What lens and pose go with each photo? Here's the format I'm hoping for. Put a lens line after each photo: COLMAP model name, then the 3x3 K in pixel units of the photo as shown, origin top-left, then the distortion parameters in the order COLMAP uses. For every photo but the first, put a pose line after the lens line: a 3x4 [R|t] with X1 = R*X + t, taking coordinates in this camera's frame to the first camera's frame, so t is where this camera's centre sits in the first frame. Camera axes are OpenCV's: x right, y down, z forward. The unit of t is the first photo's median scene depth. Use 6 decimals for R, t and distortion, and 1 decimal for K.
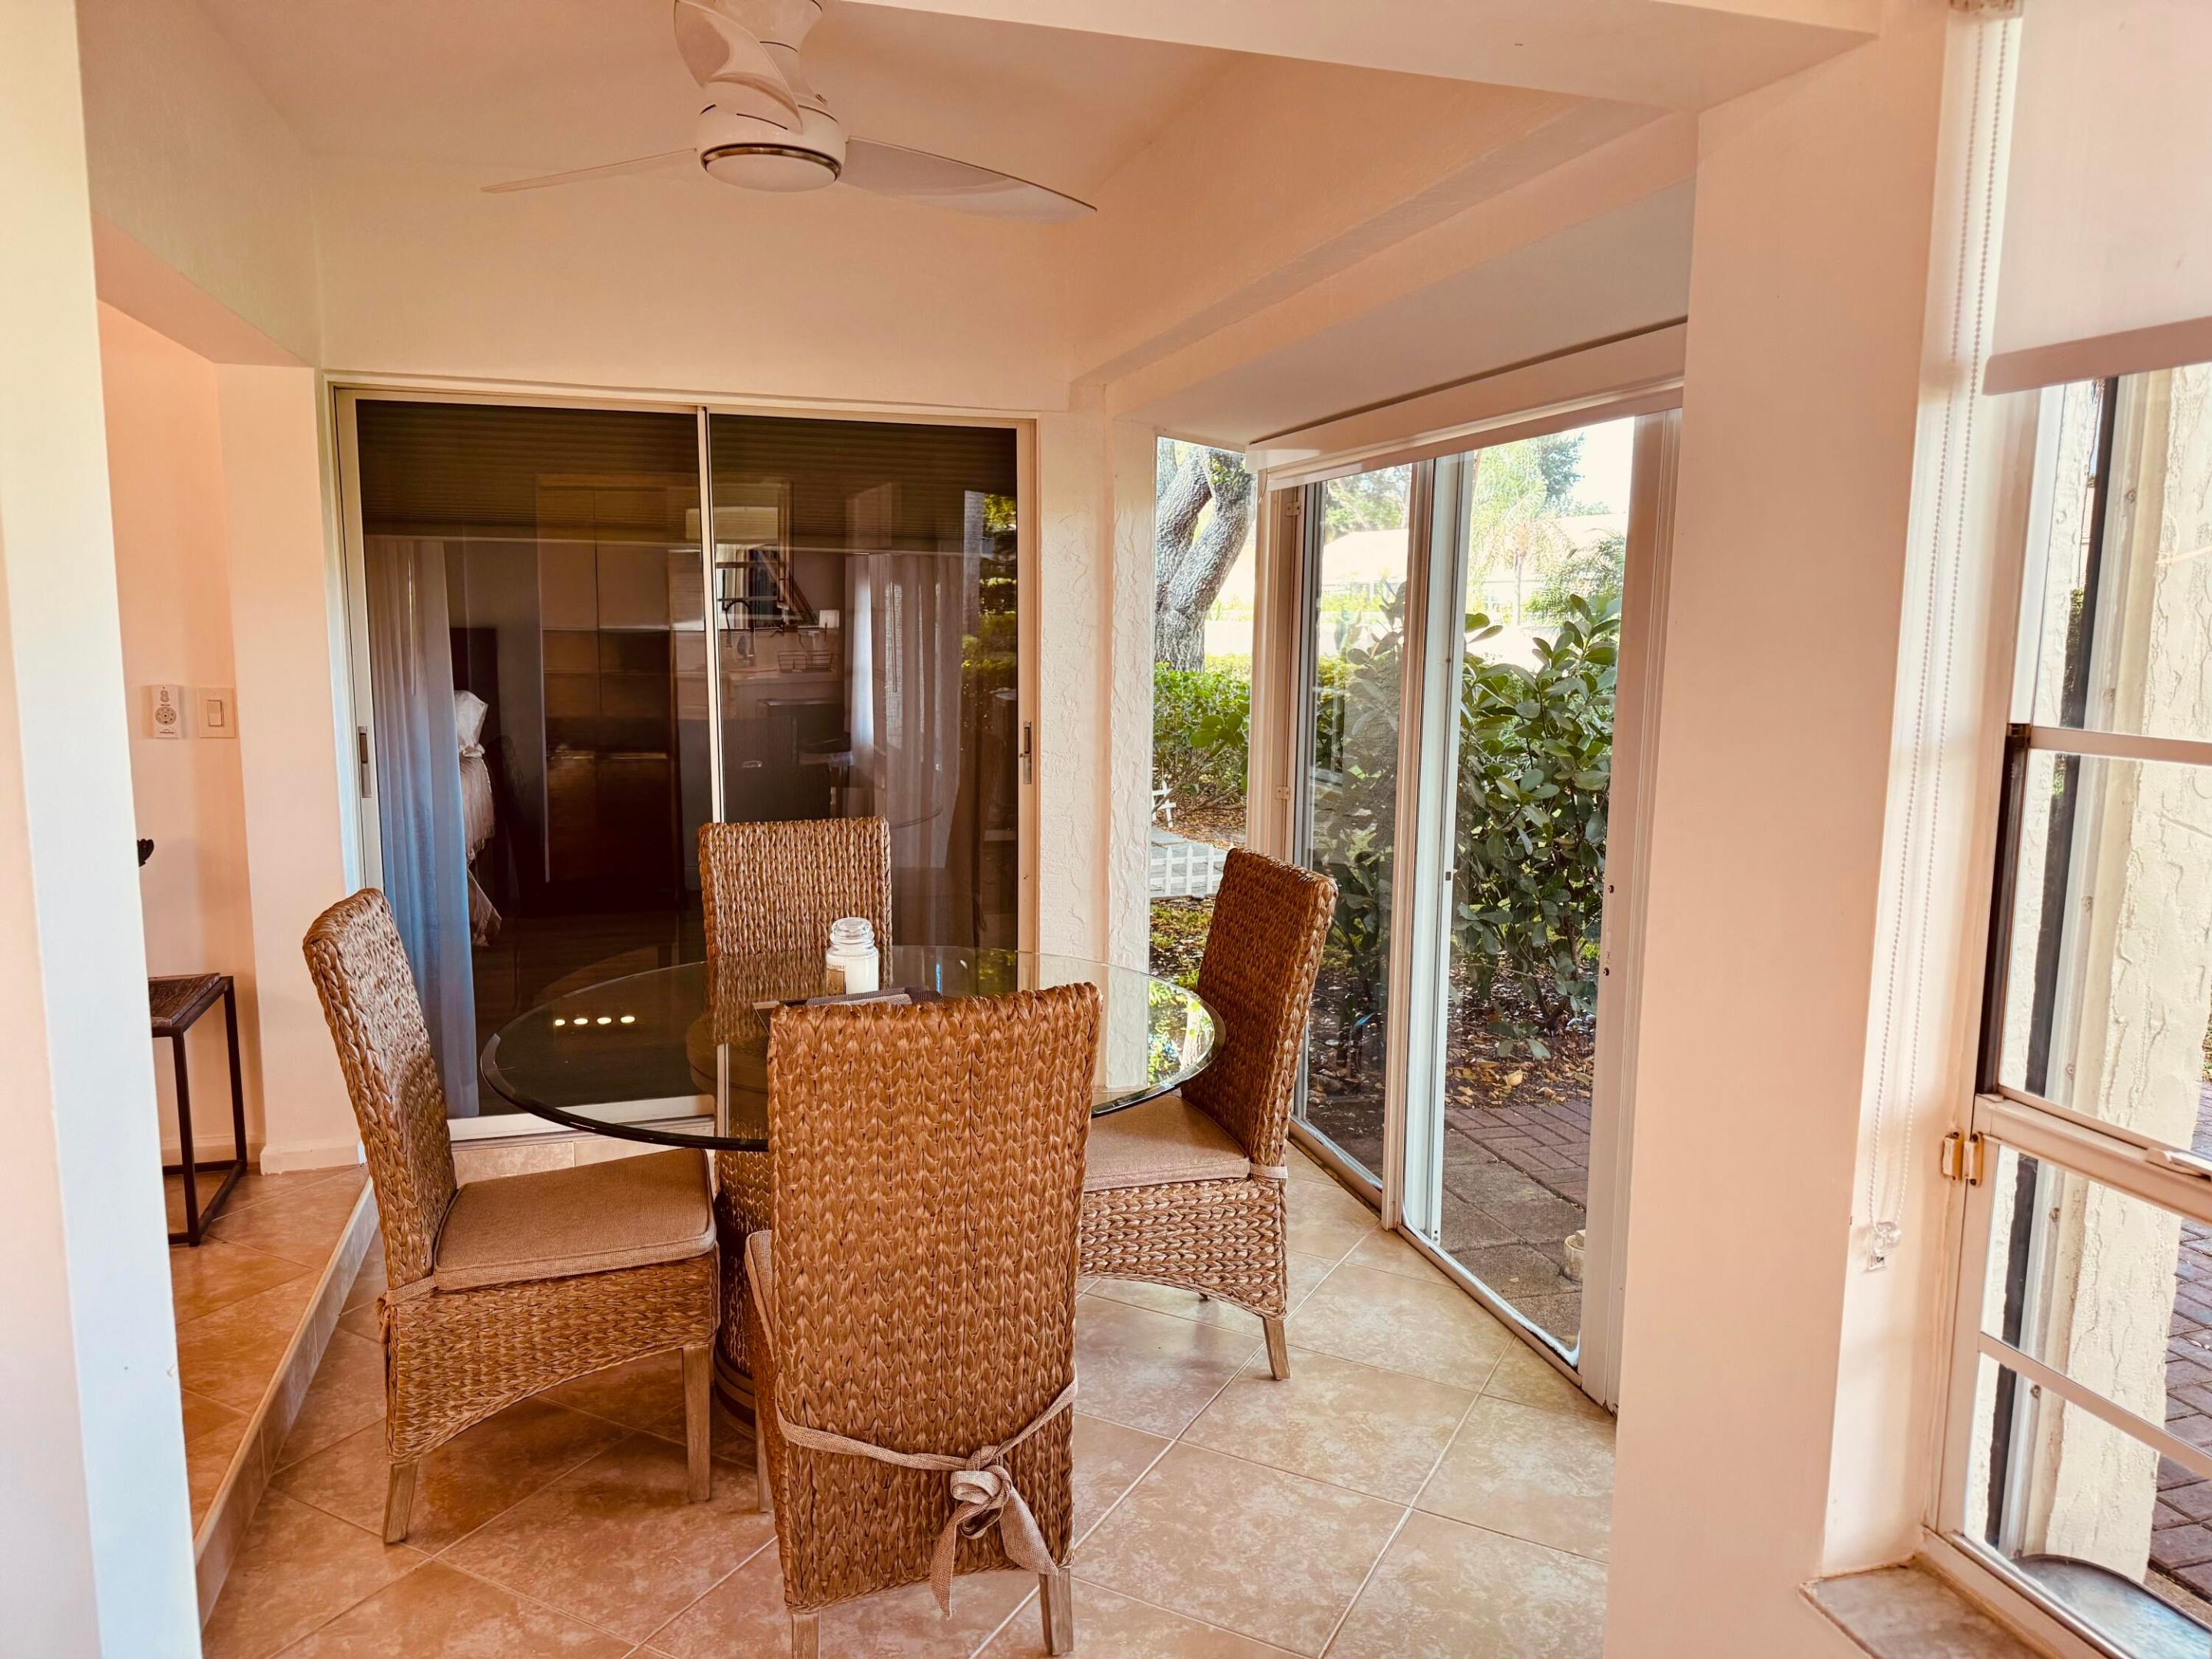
lens RADIAL K [[1562.3, 0, 1120.7], [0, 1562.3, 833.0], [0, 0, 1]] dist [0.023071, -0.025869]
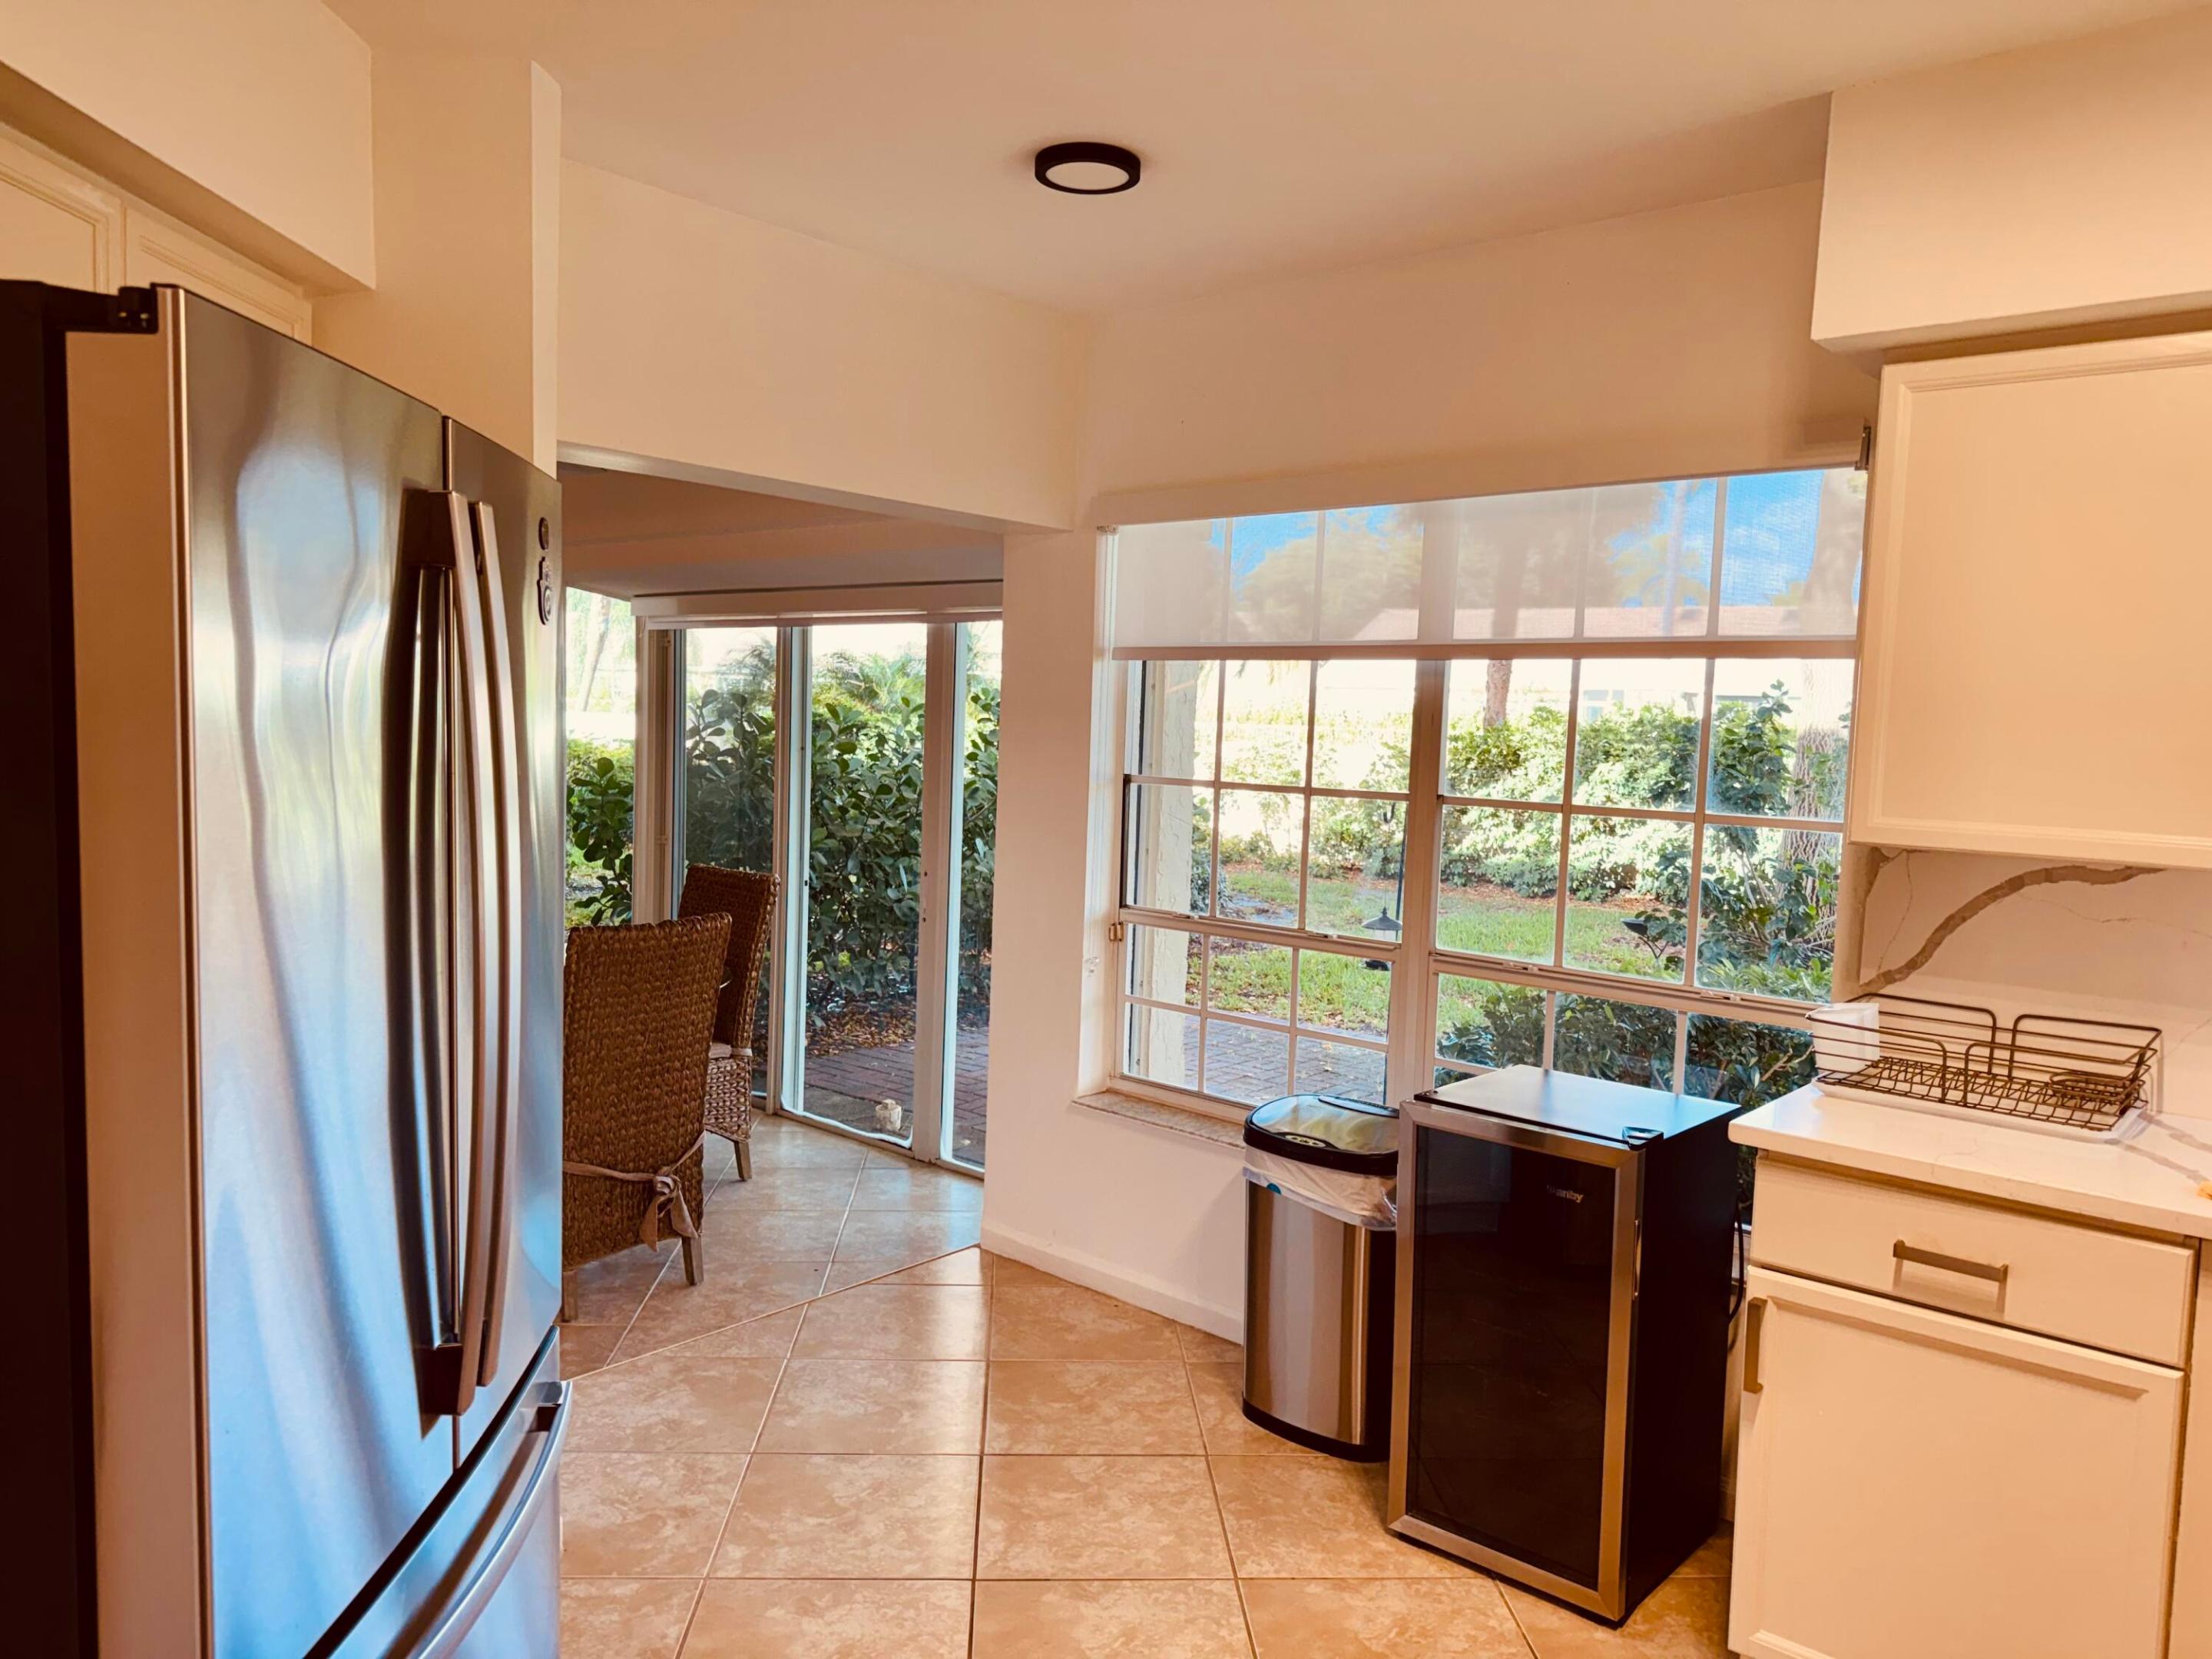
lens RADIAL K [[1562.3, 0, 1107.3], [0, 1562.3, 839.8], [0, 0, 1]] dist [0.023071, -0.025869]
pose [[0.854370, -0.022185, 0.519191, -0.610910], [0.049259, 0.998047, -0.038413, 0.101605], [-0.517325, 0.058394, 0.853795, -0.915538]]
